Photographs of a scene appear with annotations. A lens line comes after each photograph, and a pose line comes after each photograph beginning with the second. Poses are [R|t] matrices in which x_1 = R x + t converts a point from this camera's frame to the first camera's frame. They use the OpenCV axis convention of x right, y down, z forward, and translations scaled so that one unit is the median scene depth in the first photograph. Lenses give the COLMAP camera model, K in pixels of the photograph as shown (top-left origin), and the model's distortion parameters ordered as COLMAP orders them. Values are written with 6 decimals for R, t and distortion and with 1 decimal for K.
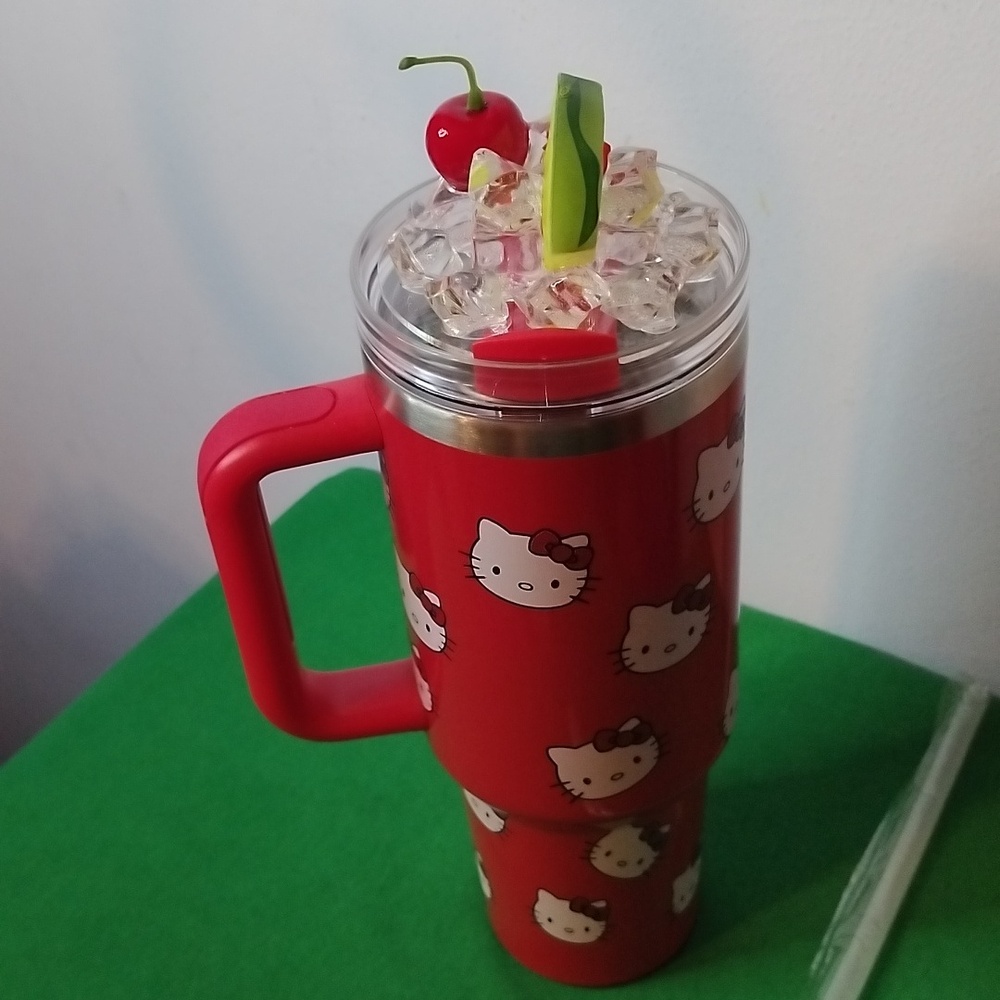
lens RADIAL K [[1597.8, 0, 500.0], [0, 1597.8, 500.0], [0, 0, 1]] dist [0.257768, -1.360745]
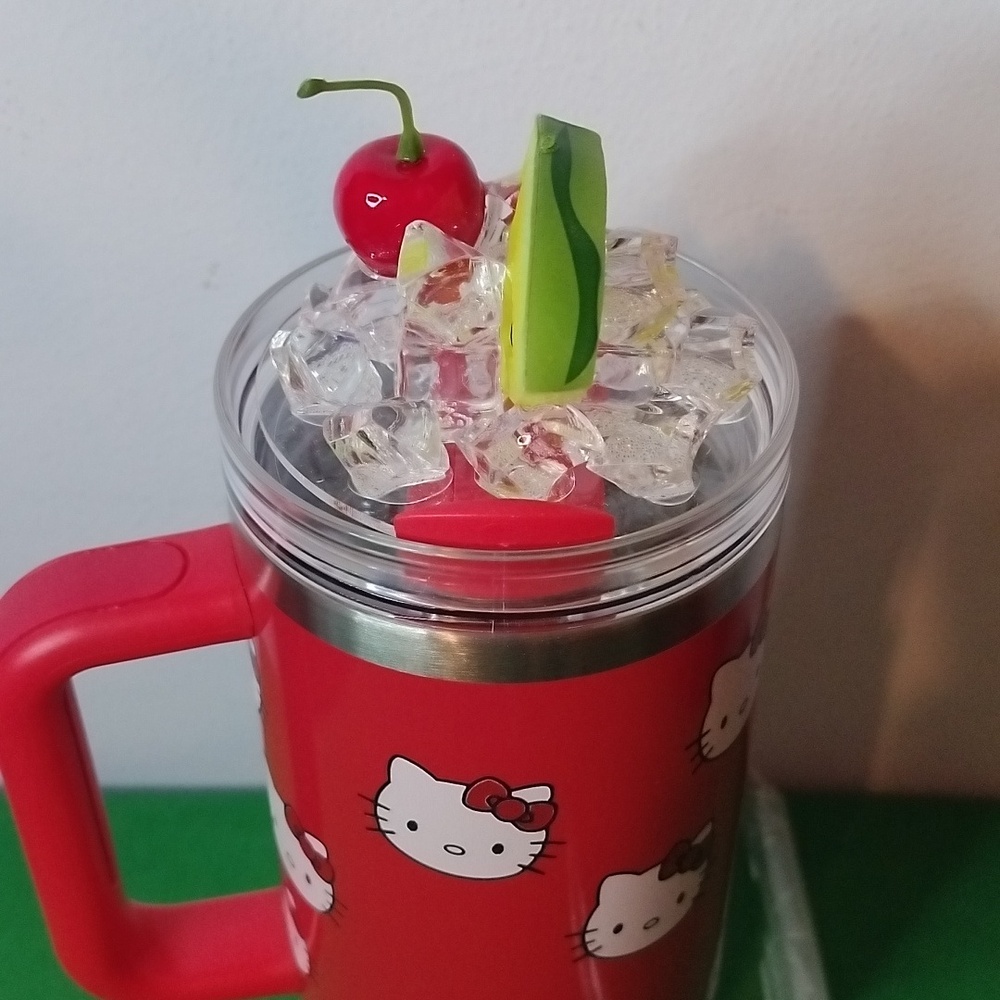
lens RADIAL K [[1597.8, 0, 500.0], [0, 1597.8, 500.0], [0, 0, 1]] dist [0.257768, -1.360745]
pose [[0.996680, 0.036781, 0.072633, -0.020796], [-0.036131, 0.999295, -0.010236, -0.091991], [-0.072958, 0.007577, 0.997306, 0.317627]]
